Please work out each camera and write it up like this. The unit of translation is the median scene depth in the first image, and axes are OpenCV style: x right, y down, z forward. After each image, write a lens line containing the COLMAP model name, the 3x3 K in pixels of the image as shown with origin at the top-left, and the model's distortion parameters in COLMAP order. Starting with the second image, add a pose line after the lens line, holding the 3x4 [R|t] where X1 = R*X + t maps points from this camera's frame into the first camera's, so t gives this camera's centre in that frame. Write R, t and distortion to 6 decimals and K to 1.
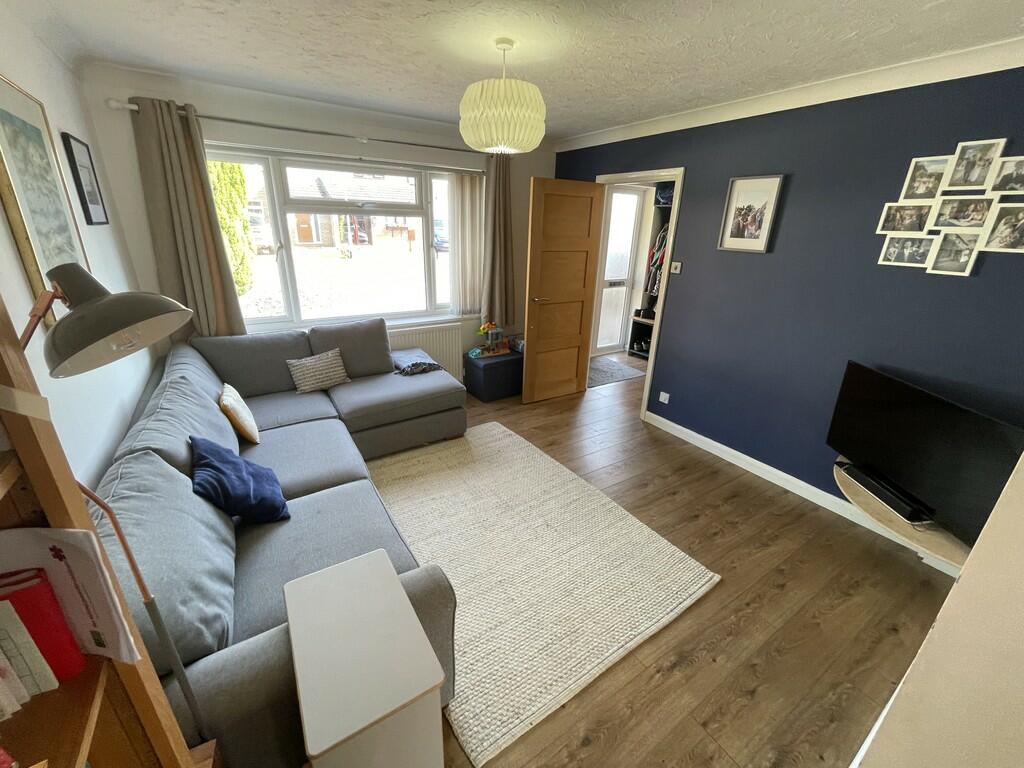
lens RADIAL K [[416.1, 0, 510.8], [0, 416.1, 383.0], [0, 0, 1]] dist [-0.002317, 0.001628]
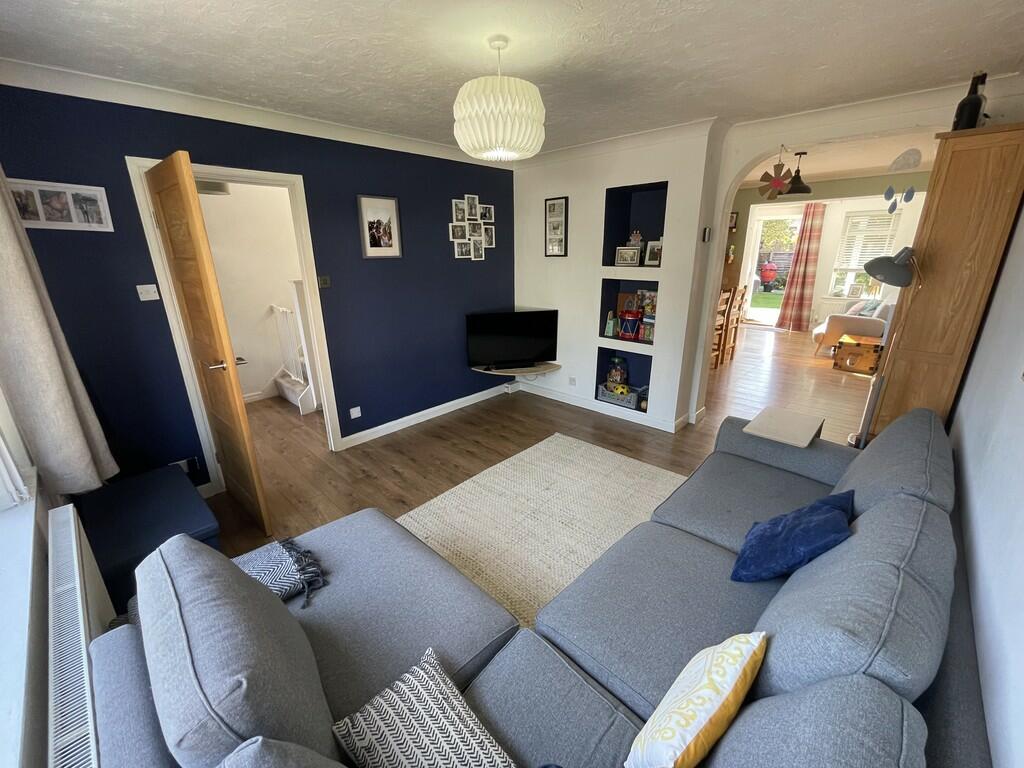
lens RADIAL K [[416.1, 0, 516.4], [0, 416.1, 385.3], [0, 0, 1]] dist [-0.002317, 0.001628]
pose [[-0.244282, -0.330151, 0.911771, -0.781139], [0.347968, 0.847791, 0.400211, -0.368880], [-0.905121, 0.415031, -0.092218, 0.959689]]
